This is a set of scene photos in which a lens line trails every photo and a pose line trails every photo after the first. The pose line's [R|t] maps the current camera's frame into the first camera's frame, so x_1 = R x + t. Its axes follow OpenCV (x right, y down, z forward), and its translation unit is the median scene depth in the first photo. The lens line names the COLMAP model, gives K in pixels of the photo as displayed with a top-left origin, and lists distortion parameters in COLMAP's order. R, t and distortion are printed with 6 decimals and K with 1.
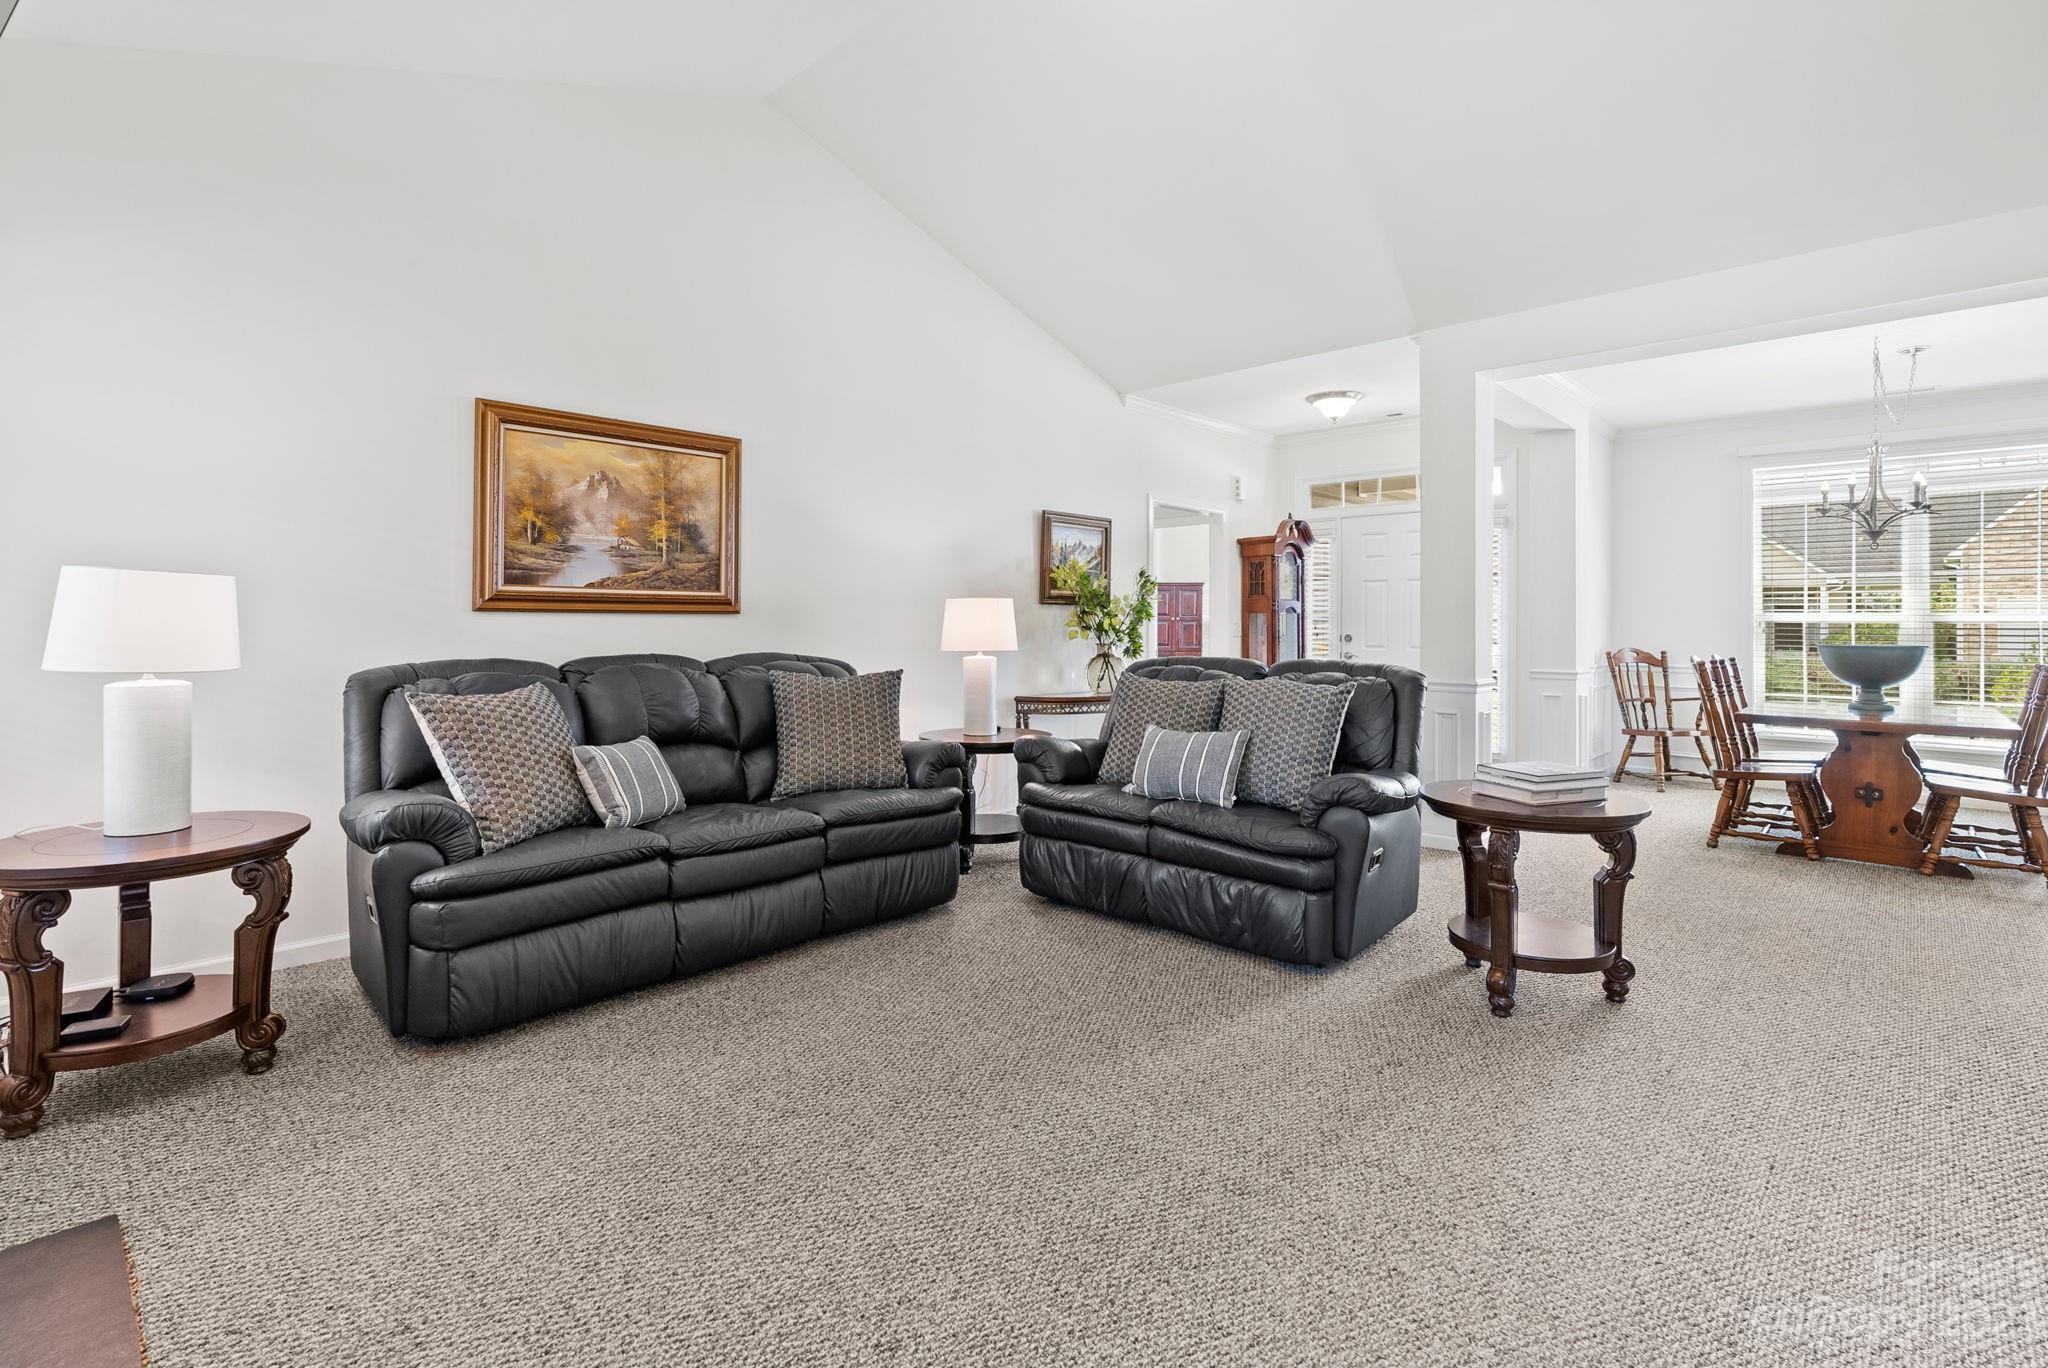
lens RADIAL K [[948.5, 0, 1019.6], [0, 948.5, 625.6], [0, 0, 1]] dist [0.000016, 0.000695]
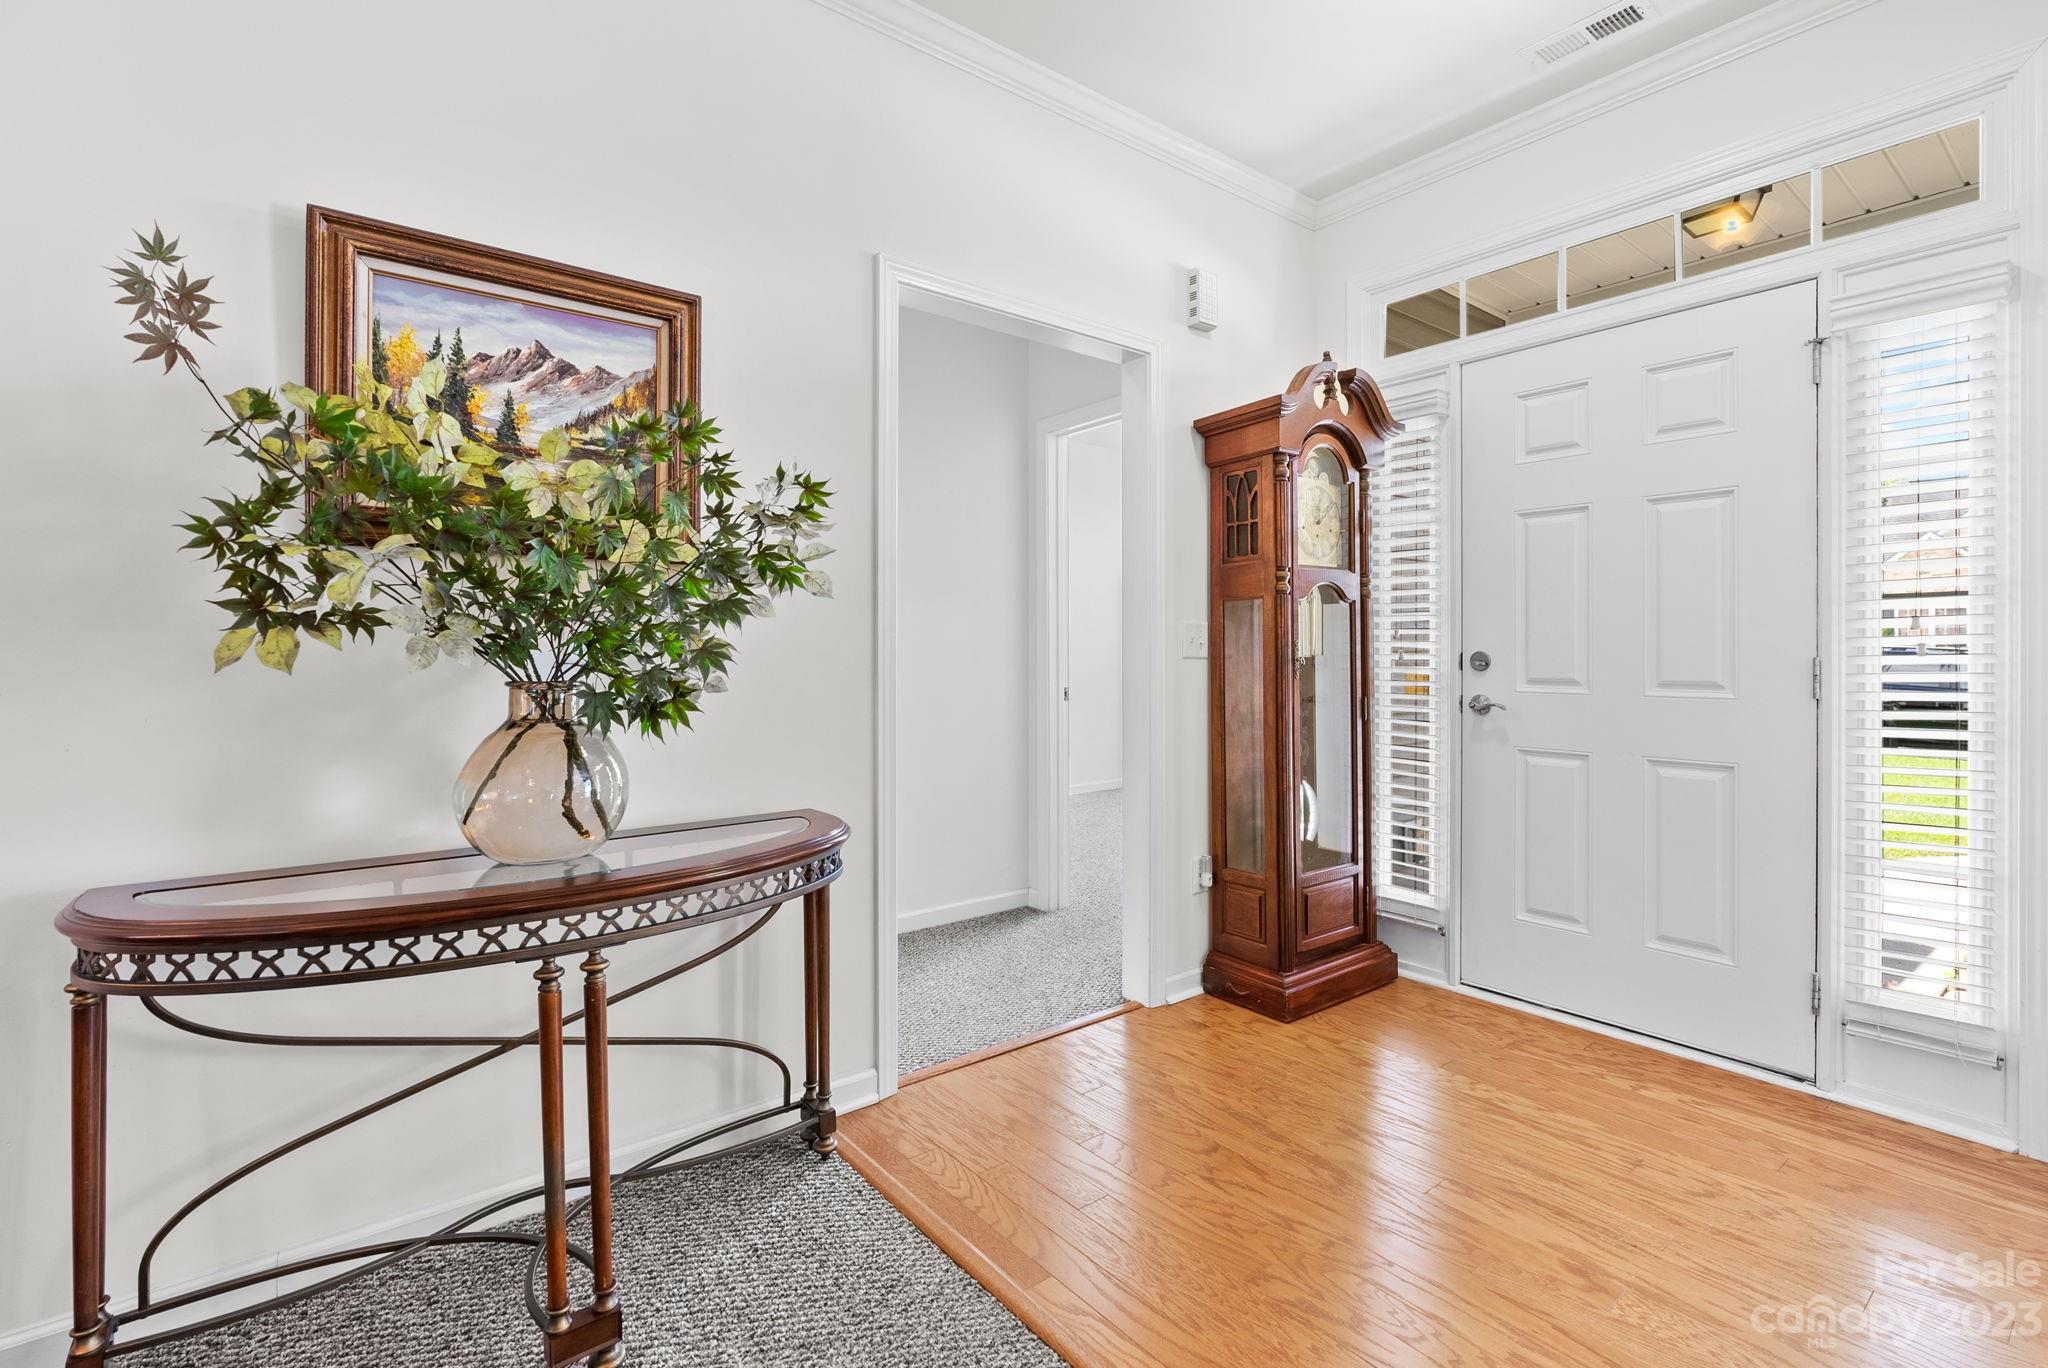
lens RADIAL K [[925.2, 0, 1026.9], [0, 925.2, 648.5], [0, 0, 1]] dist [-0.000856, -0.000047]
pose [[0.991020, -0.003828, -0.133655, 0.206975], [0.003680, 0.999992, -0.001358, 0.007566], [0.133660, 0.000854, 0.991027, 0.581991]]
